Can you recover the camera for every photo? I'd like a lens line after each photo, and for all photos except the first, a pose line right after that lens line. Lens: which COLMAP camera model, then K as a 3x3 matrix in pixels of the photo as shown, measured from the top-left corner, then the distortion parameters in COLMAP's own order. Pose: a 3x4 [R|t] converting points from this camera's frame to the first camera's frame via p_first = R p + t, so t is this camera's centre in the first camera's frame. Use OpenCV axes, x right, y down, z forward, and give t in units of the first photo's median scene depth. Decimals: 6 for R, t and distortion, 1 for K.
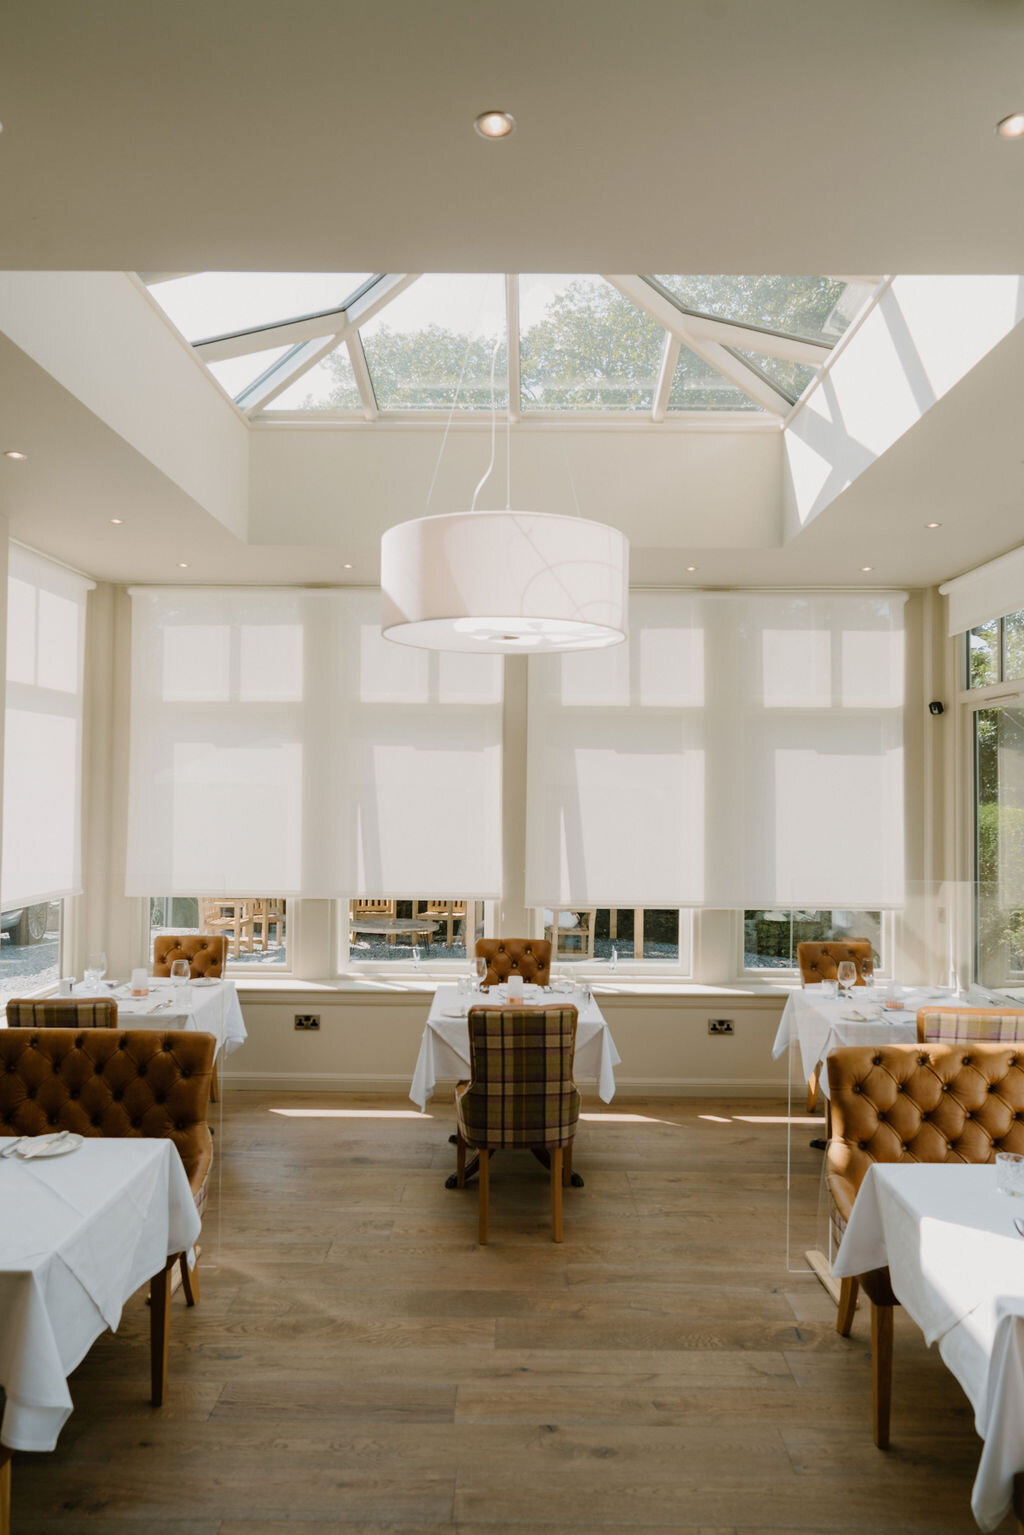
lens RADIAL K [[1038.8, 0, 511.1], [0, 1038.8, 740.3], [0, 0, 1]] dist [-0.023611, 0.036176]
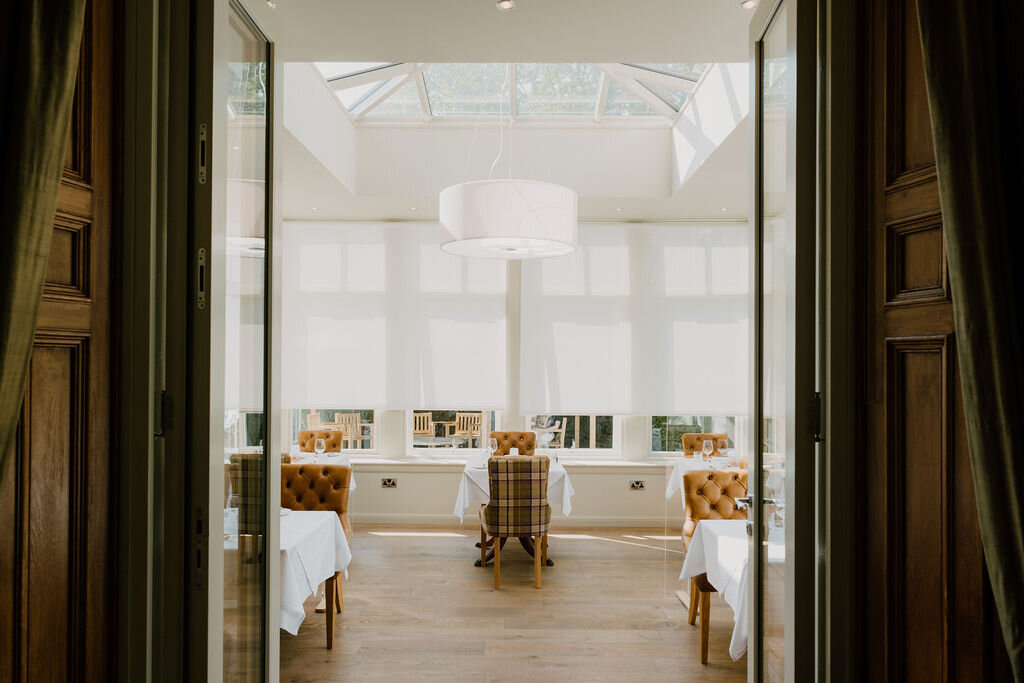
lens RADIAL K [[677.2, 0, 512.0], [0, 677.2, 341.5], [0, 0, 1]] dist [0.001349, 0.002835]
pose [[0.999992, -0.002664, 0.003128, -0.003287], [0.002571, 0.999563, 0.029434, 0.022944], [-0.003205, -0.029426, 0.999562, -0.155685]]
